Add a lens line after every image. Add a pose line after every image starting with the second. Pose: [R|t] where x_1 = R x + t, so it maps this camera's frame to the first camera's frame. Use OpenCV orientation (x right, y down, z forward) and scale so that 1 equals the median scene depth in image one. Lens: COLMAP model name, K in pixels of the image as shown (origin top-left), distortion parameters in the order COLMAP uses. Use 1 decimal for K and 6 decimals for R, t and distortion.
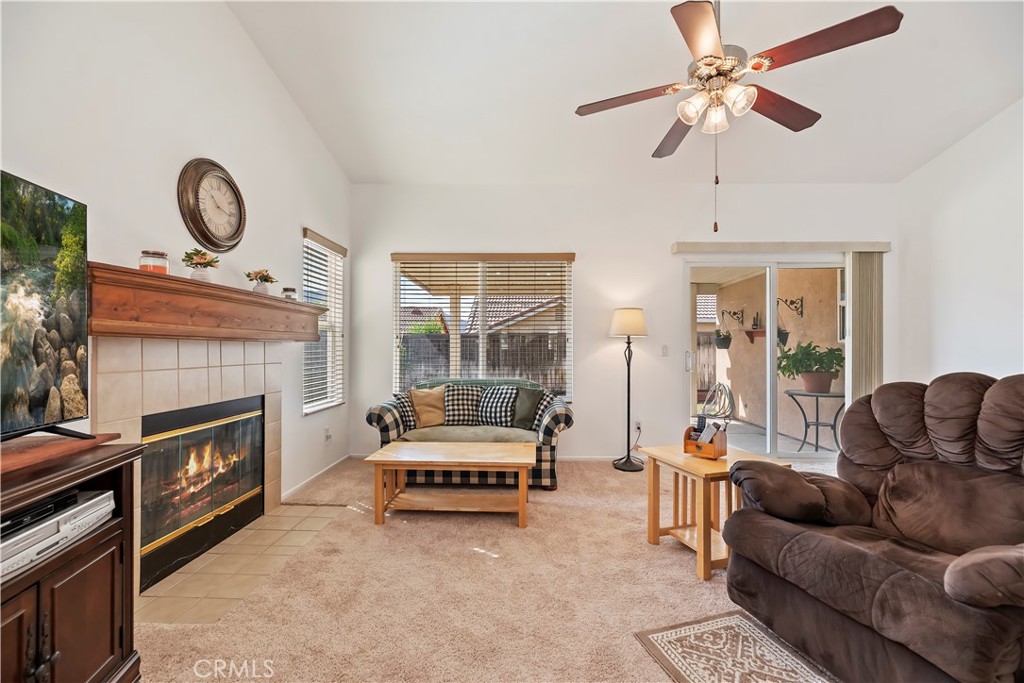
lens RADIAL K [[421.4, 0, 512.0], [0, 421.4, 341.5], [0, 0, 1]] dist [-0.000421, 0.000100]
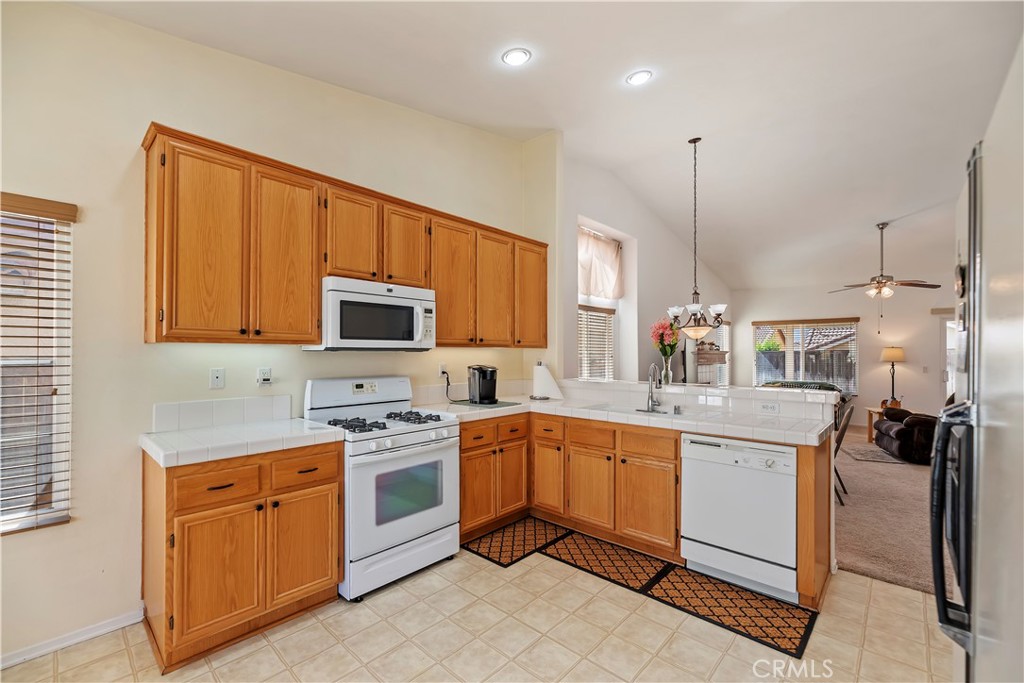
lens RADIAL K [[426.4, 0, 515.4], [0, 426.4, 346.1], [0, 0, 1]] dist [-0.002028, -0.000324]
pose [[0.750514, -0.015344, -0.660676, 0.377907], [0.017662, 0.999839, -0.003158, -0.151247], [0.660618, -0.009299, 0.750665, -2.212047]]
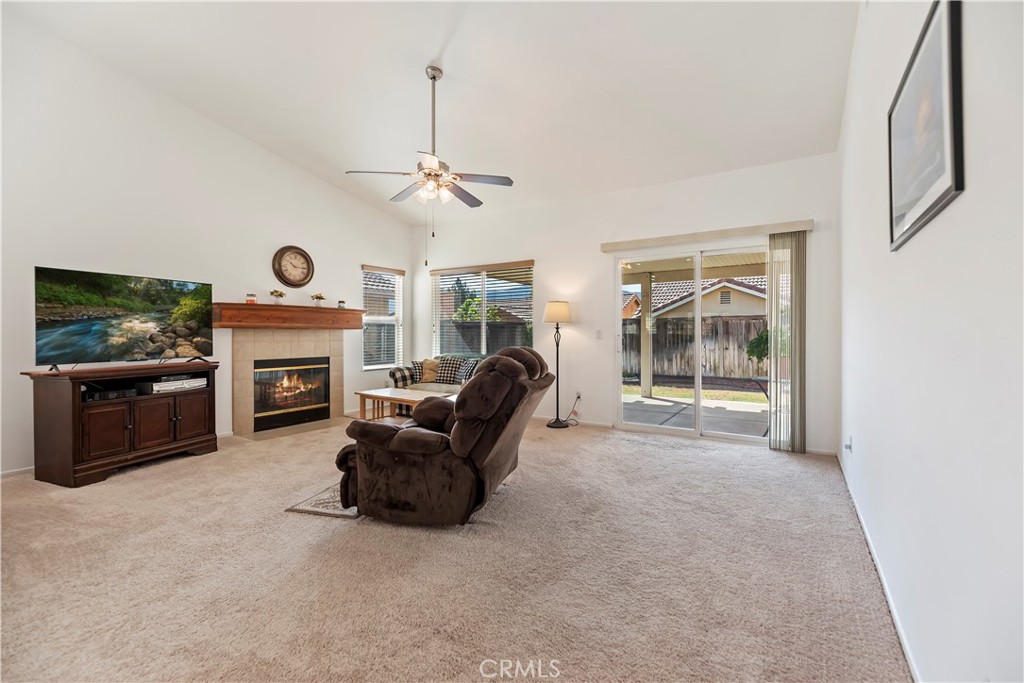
lens RADIAL K [[424.8, 0, 527.7], [0, 424.8, 334.7], [0, 0, 1]] dist [-0.000328, -0.000041]
pose [[0.862130, -0.000560, -0.506687, 1.198356], [0.009779, 0.999832, 0.015533, 0.002777], [0.506593, -0.018346, 0.861990, -0.224506]]
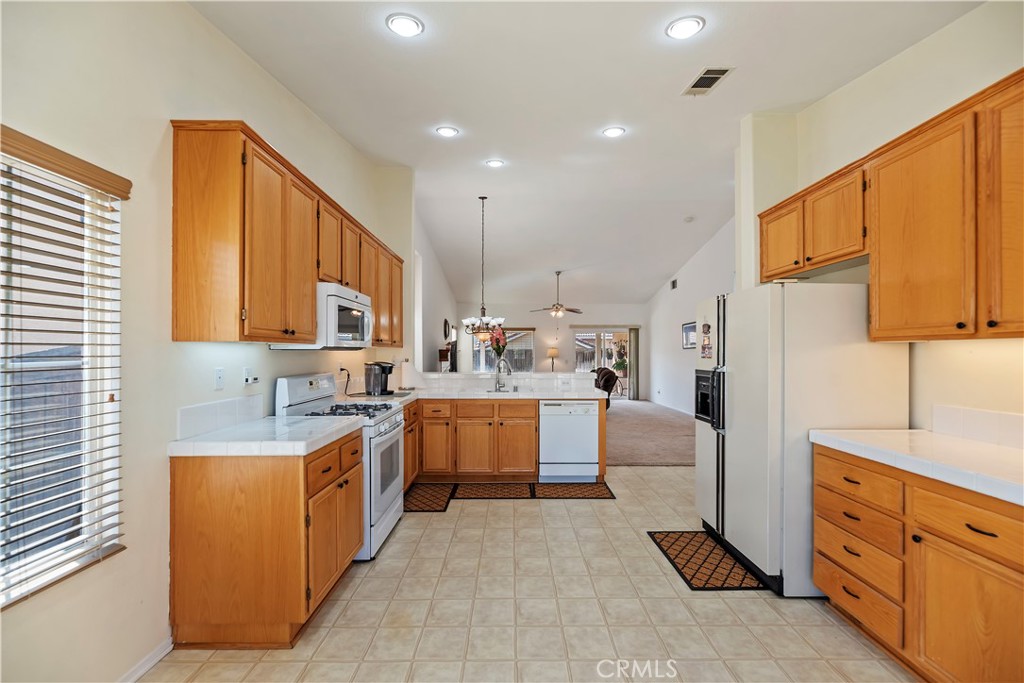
lens RADIAL K [[421.4, 0, 512.0], [0, 421.4, 341.5], [0, 0, 1]] dist [-0.000421, 0.000100]
pose [[0.999592, -0.003763, 0.028298, -0.138692], [0.003827, 0.999990, -0.002177, -0.167349], [-0.028289, 0.002284, 0.999597, -2.821982]]
